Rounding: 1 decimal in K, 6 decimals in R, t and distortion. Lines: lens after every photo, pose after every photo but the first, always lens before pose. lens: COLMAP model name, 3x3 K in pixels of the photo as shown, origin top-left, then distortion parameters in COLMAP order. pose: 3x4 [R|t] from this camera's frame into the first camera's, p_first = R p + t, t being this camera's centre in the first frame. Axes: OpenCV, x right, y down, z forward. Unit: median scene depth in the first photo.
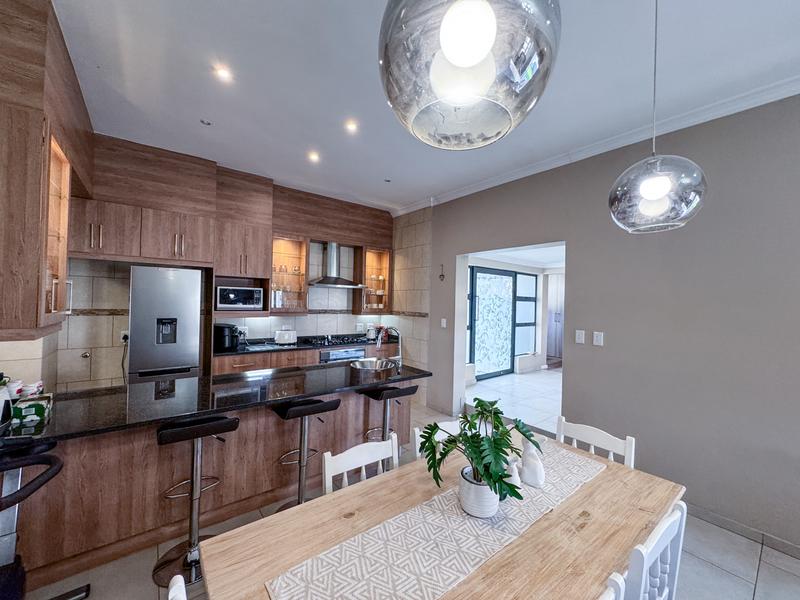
lens RADIAL K [[317.7, 0, 404.3], [0, 317.7, 298.7], [0, 0, 1]] dist [-0.003646, 0.000632]
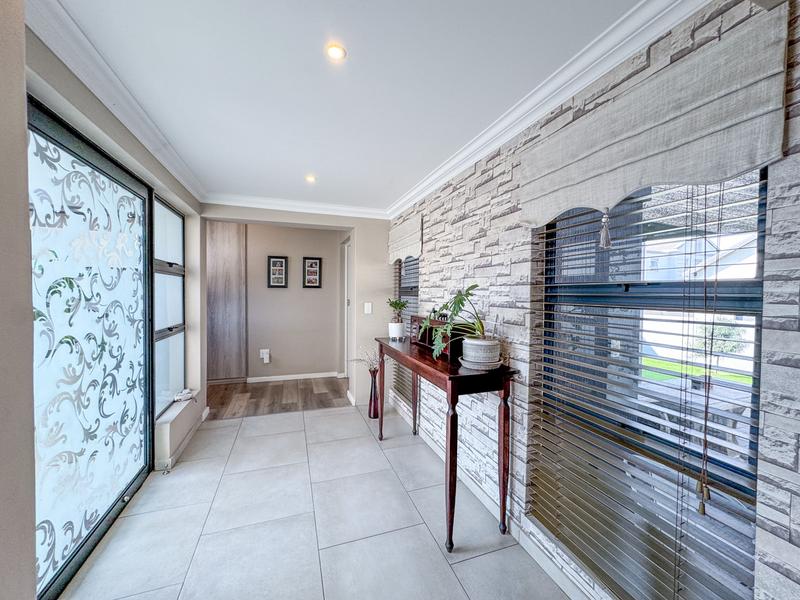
lens RADIAL K [[317.7, 0, 400.0], [0, 317.7, 298.7], [0, 0, 1]] dist [-0.003646, 0.000632]
pose [[0.331985, -0.043113, 0.942299, 0.137790], [-0.005319, 0.998854, 0.047575, 0.024693], [-0.943270, -0.020806, 0.331375, 0.792796]]
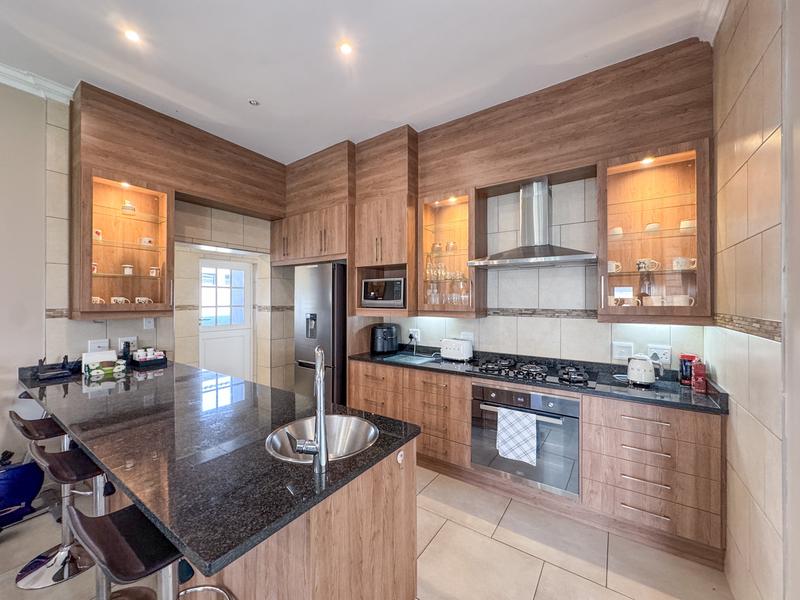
lens RADIAL K [[317.7, 0, 400.1], [0, 317.7, 299.4], [0, 0, 1]] dist [-0.003646, 0.000632]
pose [[0.292875, -0.028779, -0.955718, 0.203833], [0.014851, 0.999563, -0.025548, 0.028792], [0.956035, -0.006711, 0.293174, 0.622878]]
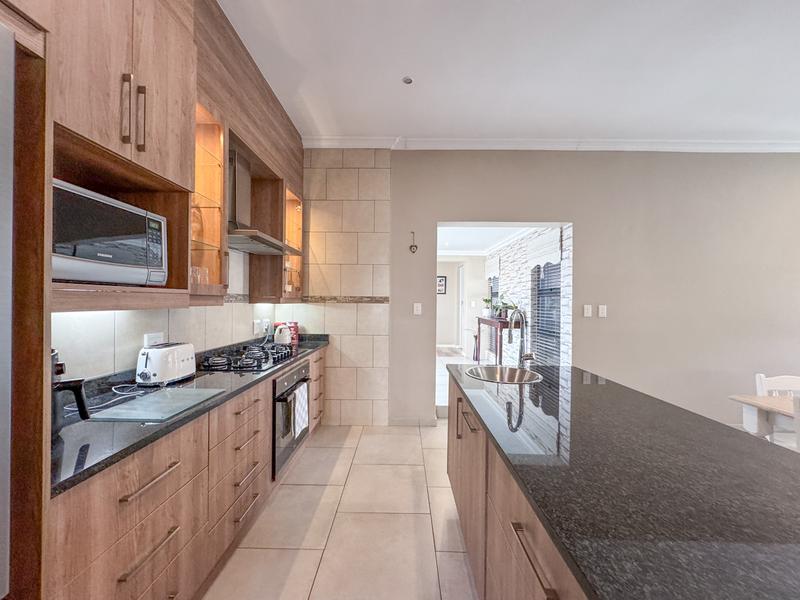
lens RADIAL K [[317.7, 0, 400.2], [0, 317.7, 299.1], [0, 0, 1]] dist [-0.003646, 0.000632]
pose [[0.631460, -0.015305, 0.775258, -0.439932], [0.001766, 0.999831, 0.018301, 0.035094], [-0.775407, -0.010187, 0.631380, 0.493599]]
